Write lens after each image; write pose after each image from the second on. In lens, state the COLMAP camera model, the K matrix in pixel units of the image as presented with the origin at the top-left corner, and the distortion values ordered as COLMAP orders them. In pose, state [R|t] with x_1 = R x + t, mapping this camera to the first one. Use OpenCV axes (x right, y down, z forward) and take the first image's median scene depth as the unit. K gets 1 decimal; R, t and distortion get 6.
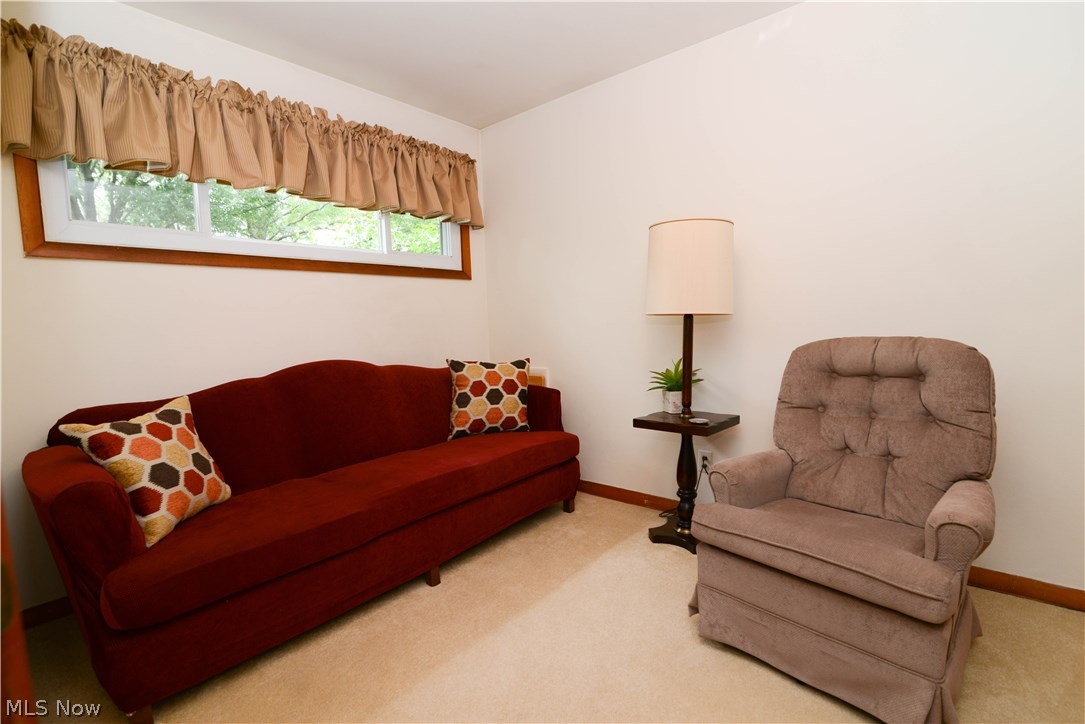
lens RADIAL K [[497.4, 0, 542.3], [0, 497.4, 367.5], [0, 0, 1]] dist [-0.021397, 0.000622]
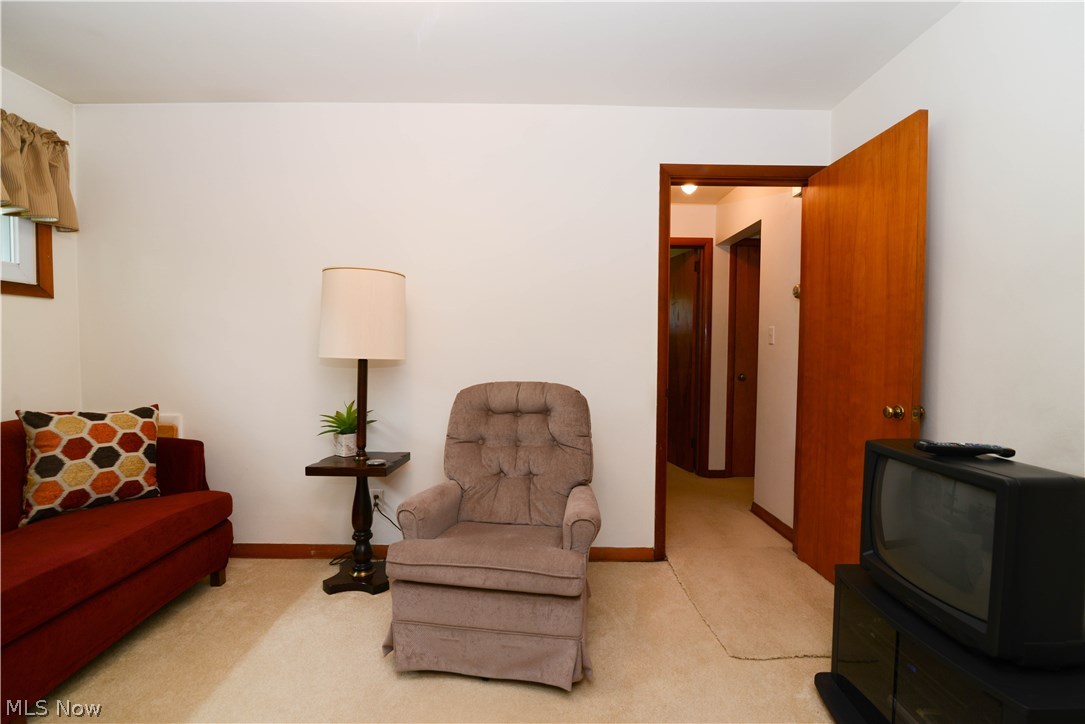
lens RADIAL K [[497.4, 0, 542.3], [0, 497.4, 367.5], [0, 0, 1]] dist [-0.021397, 0.000622]
pose [[0.756526, 0.010581, 0.653878, -0.106902], [0.028303, 0.998402, -0.048903, -0.030803], [-0.653351, 0.055503, 0.755018, -0.017650]]
